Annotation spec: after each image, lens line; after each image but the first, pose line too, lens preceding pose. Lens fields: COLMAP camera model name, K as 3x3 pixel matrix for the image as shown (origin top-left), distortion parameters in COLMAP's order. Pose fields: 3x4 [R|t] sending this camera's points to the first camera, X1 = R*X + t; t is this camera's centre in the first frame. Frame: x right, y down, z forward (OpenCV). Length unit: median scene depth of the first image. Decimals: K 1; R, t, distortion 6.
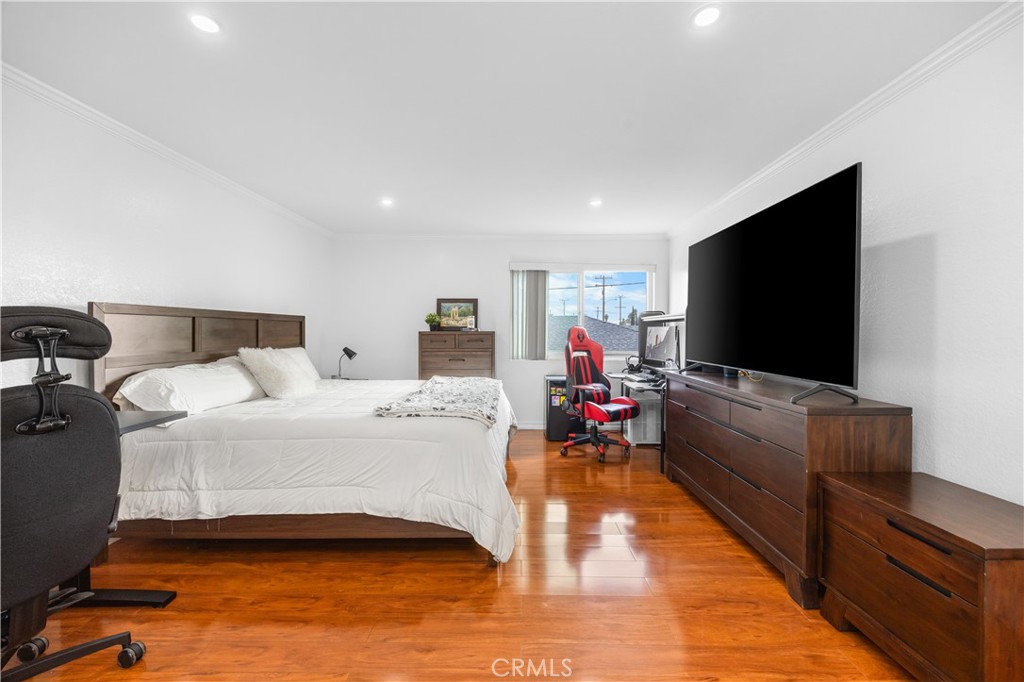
lens RADIAL K [[394.9, 0, 525.0], [0, 394.9, 326.3], [0, 0, 1]] dist [-0.001192, 0.000017]
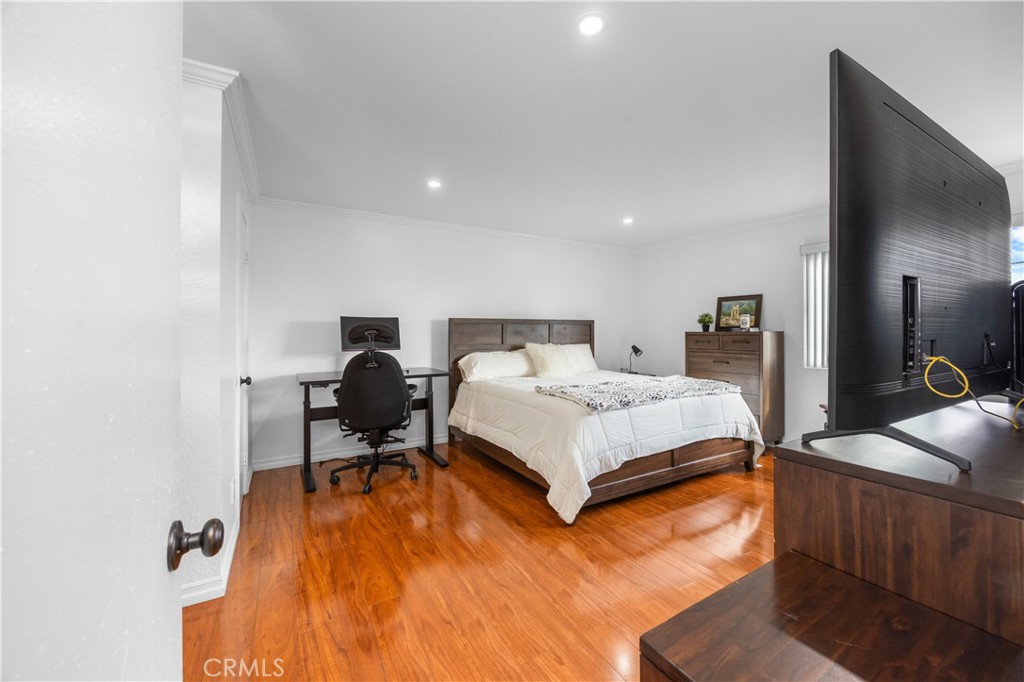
lens RADIAL K [[394.9, 0, 525.0], [0, 394.9, 326.3], [0, 0, 1]] dist [-0.001192, 0.000017]
pose [[0.530318, -0.013990, -0.847684, 0.422132], [0.012548, 0.999884, -0.008652, 0.002632], [0.847706, -0.006048, 0.530432, 0.116822]]
